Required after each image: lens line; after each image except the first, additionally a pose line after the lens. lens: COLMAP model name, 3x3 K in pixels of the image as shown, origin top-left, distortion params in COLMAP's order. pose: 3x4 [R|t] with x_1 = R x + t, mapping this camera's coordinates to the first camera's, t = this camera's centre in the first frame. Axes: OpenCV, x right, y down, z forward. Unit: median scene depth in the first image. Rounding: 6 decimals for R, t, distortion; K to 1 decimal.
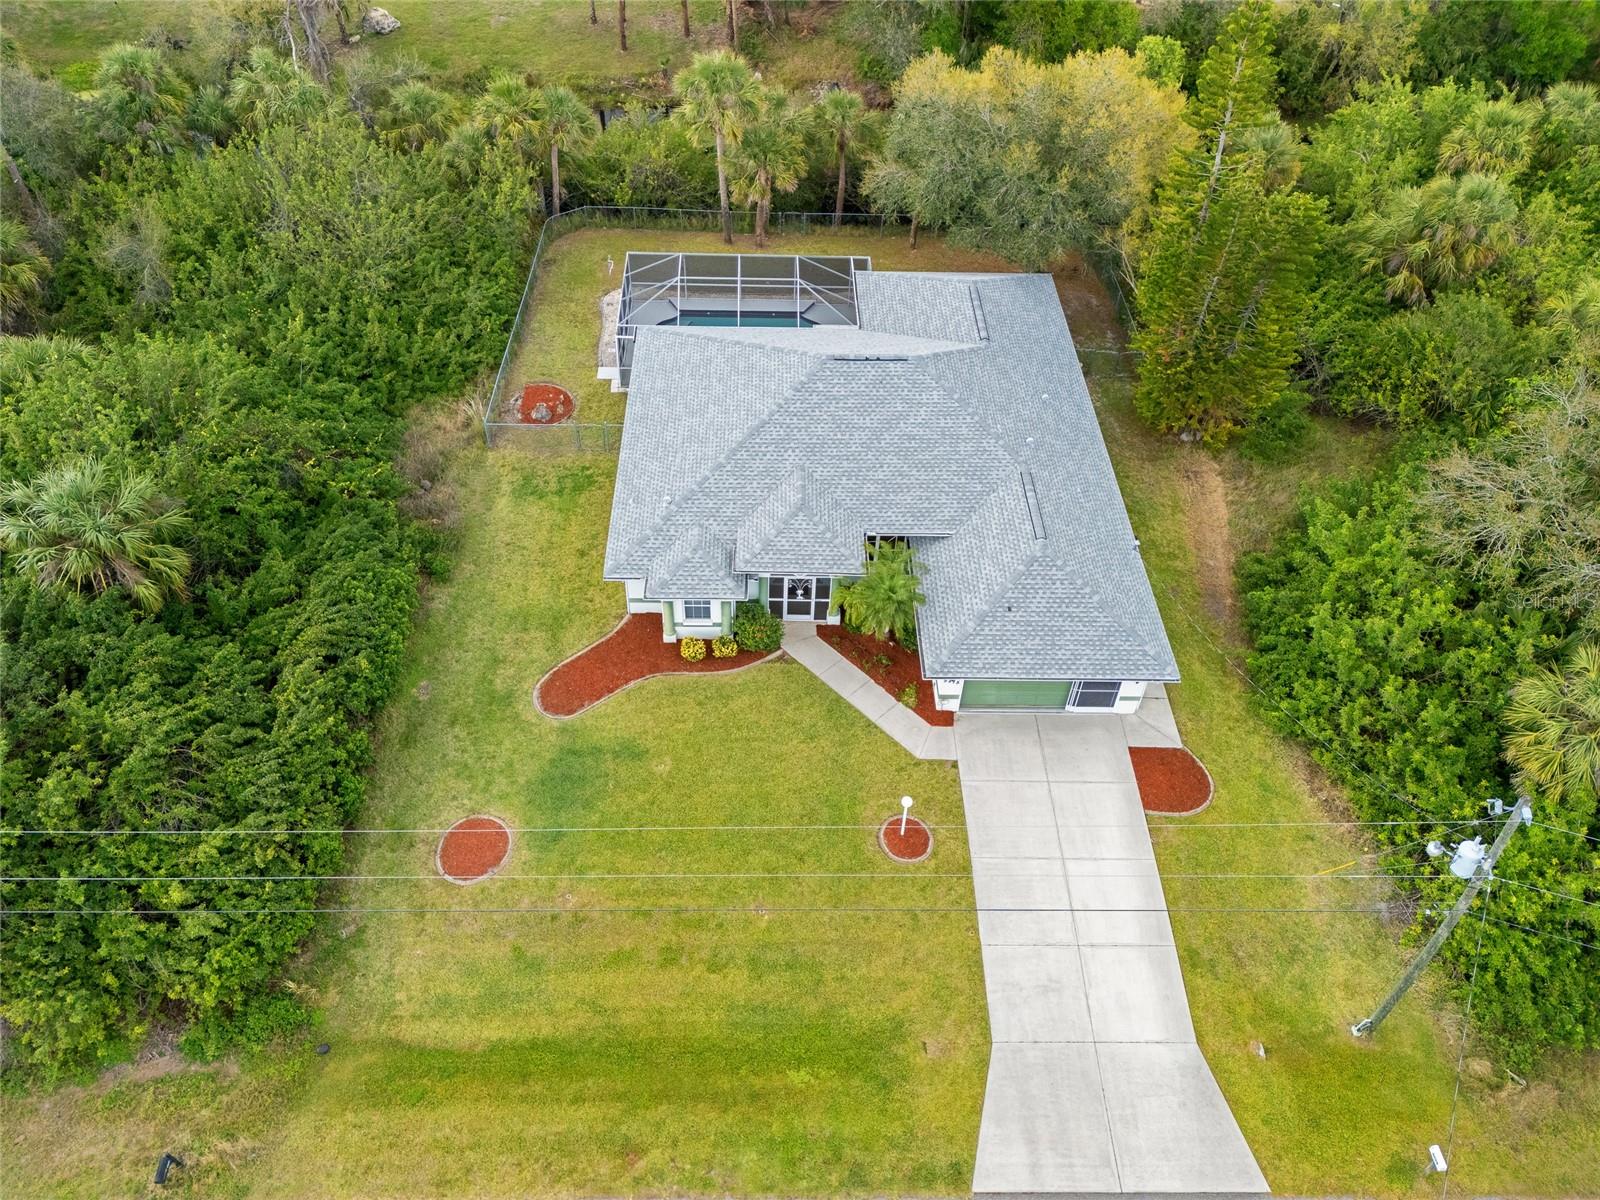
lens RADIAL K [[1189.2, 0, 792.7], [0, 1189.2, 603.2], [0, 0, 1]] dist [0.033631, -0.005489]
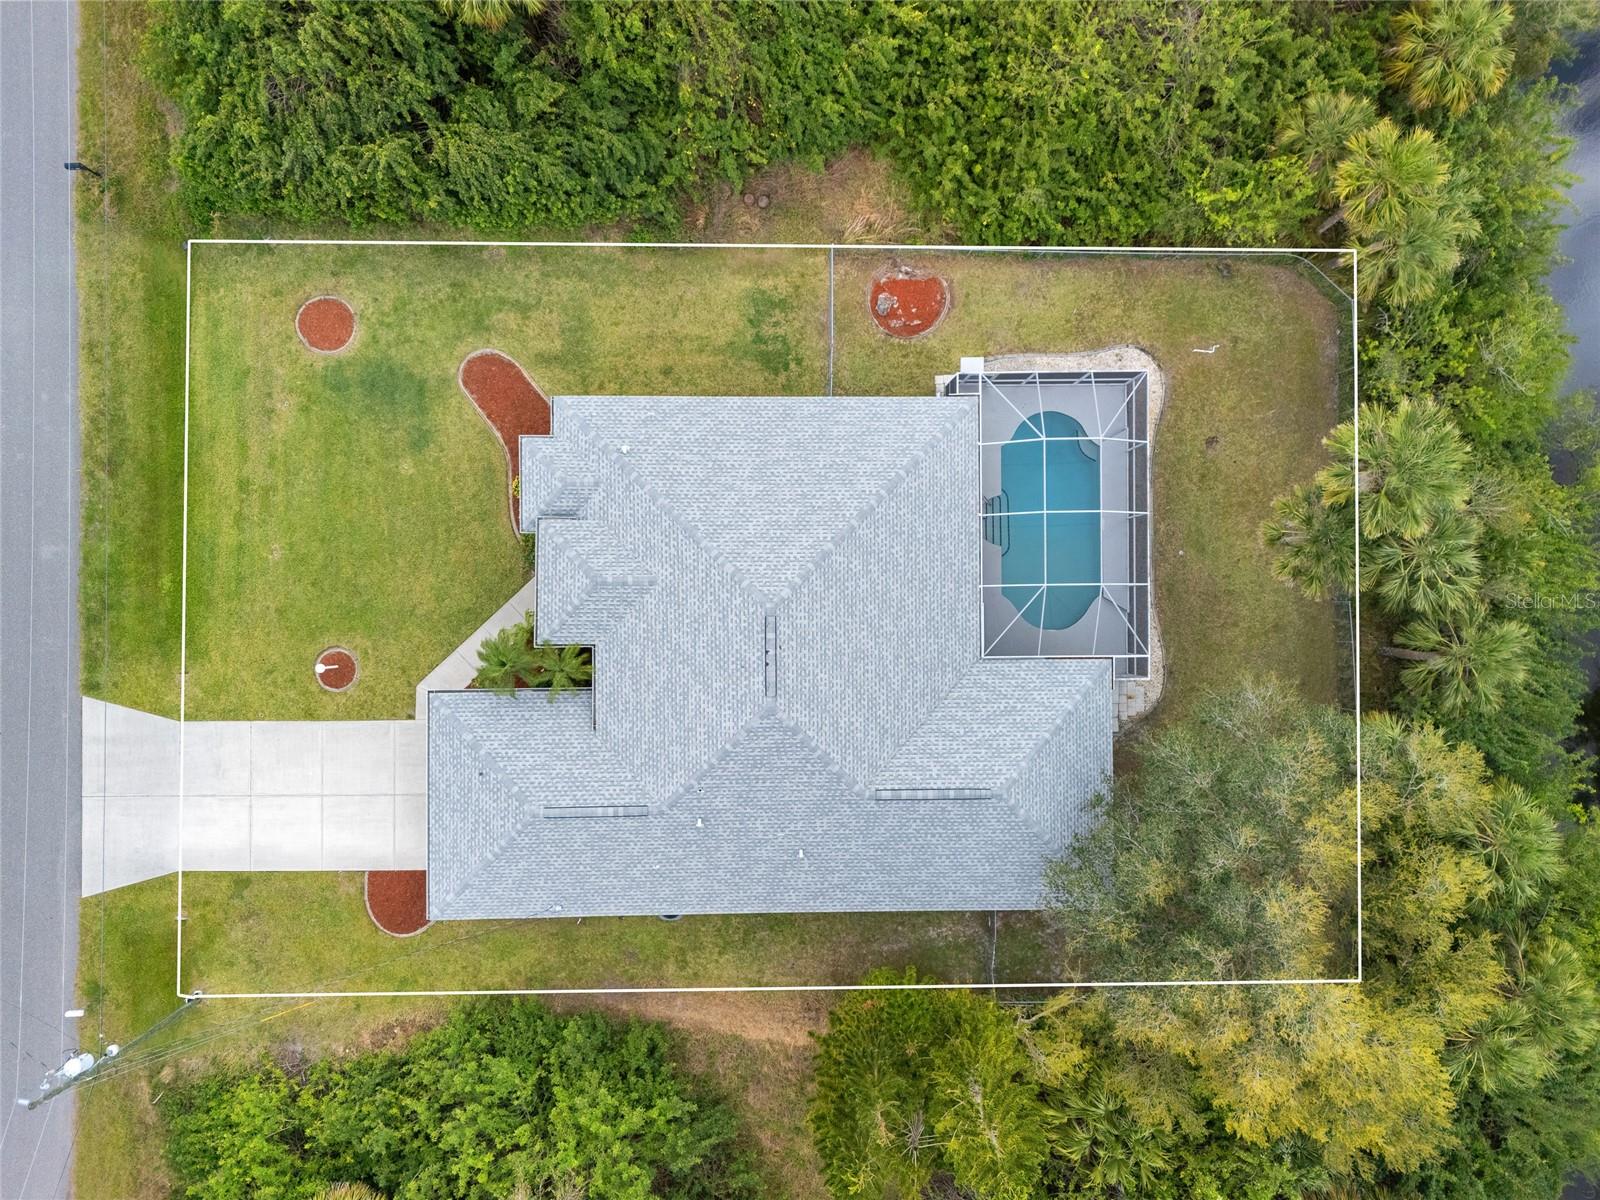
lens RADIAL K [[1189.2, 0, 800.9], [0, 1189.2, 604.1], [0, 0, 1]] dist [0.033631, -0.005489]
pose [[-0.006667, 0.999155, -0.040568, 0.074400], [-0.735569, 0.022583, 0.677074, -0.992255], [0.677417, 0.034355, 0.734796, 0.415206]]
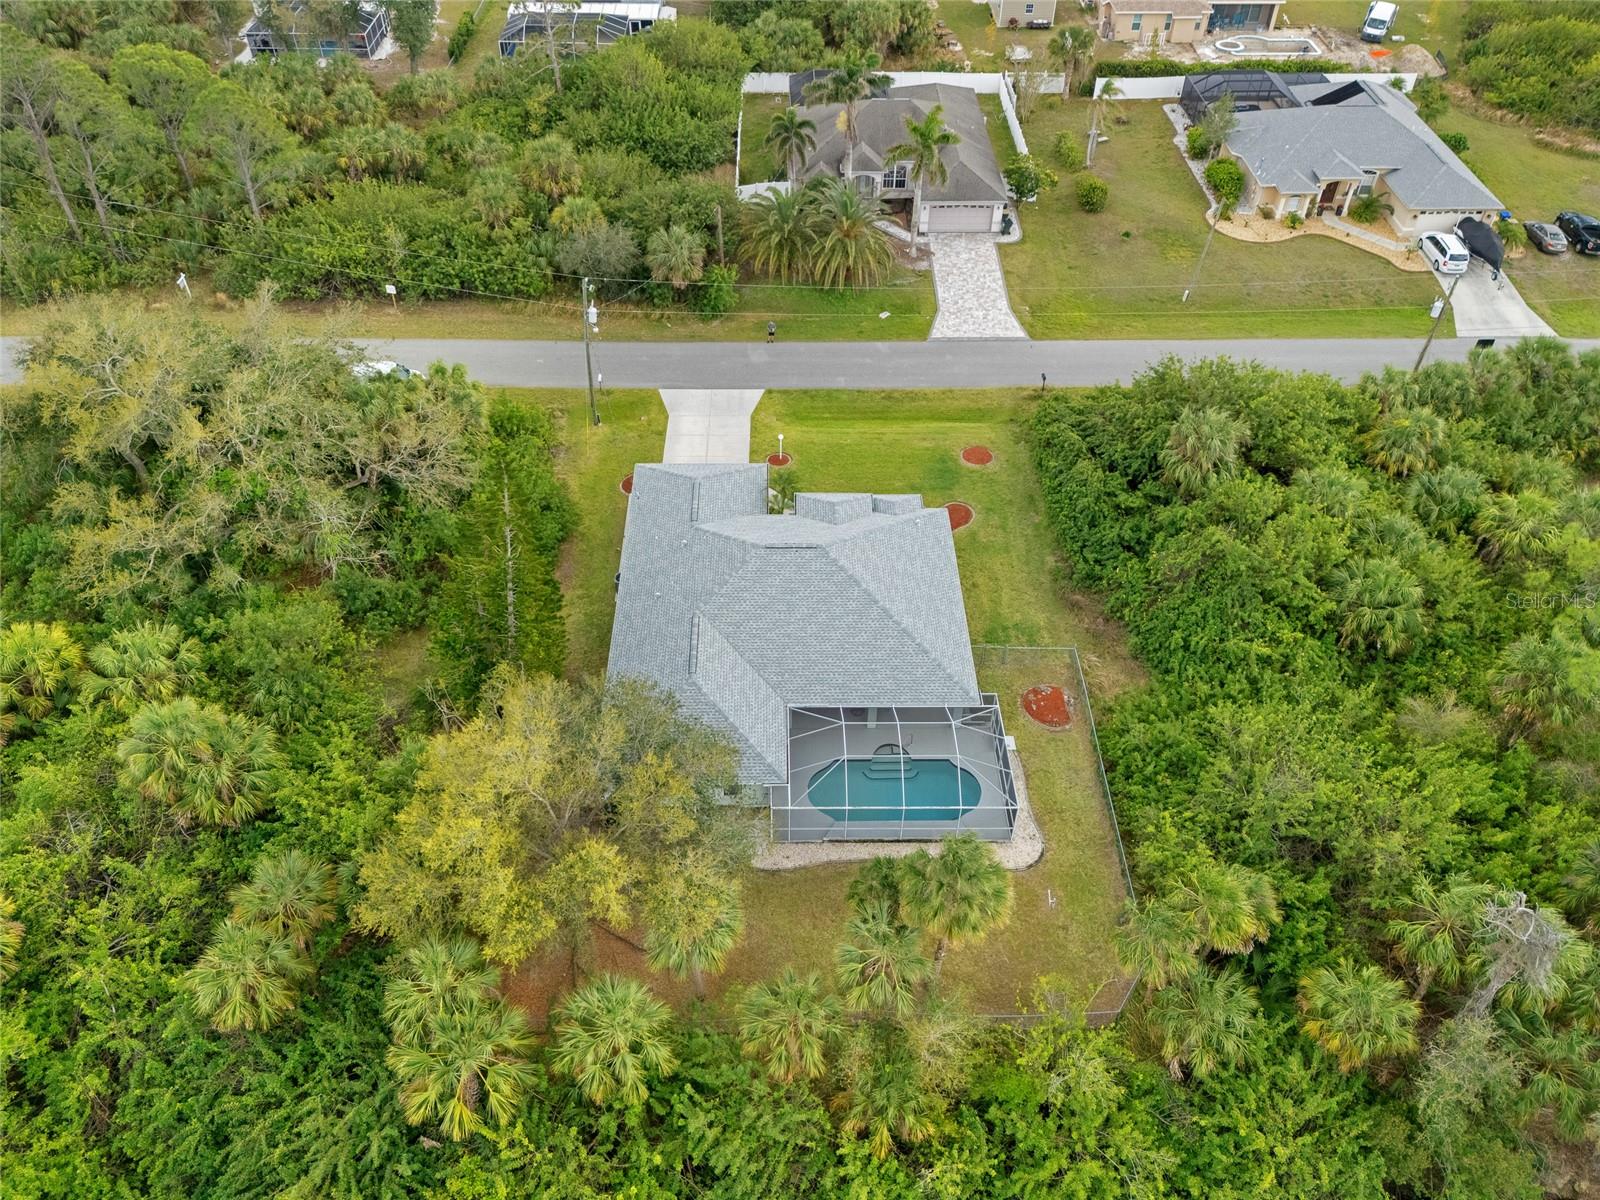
lens RADIAL K [[1189.2, 0, 799.6], [0, 1189.2, 602.4], [0, 0, 1]] dist [0.033631, -0.005489]
pose [[-0.999461, -0.022573, -0.023830, 0.103995], [-0.024081, 0.010906, 0.999651, -1.919384], [-0.022306, 0.999686, -0.011443, 1.279288]]
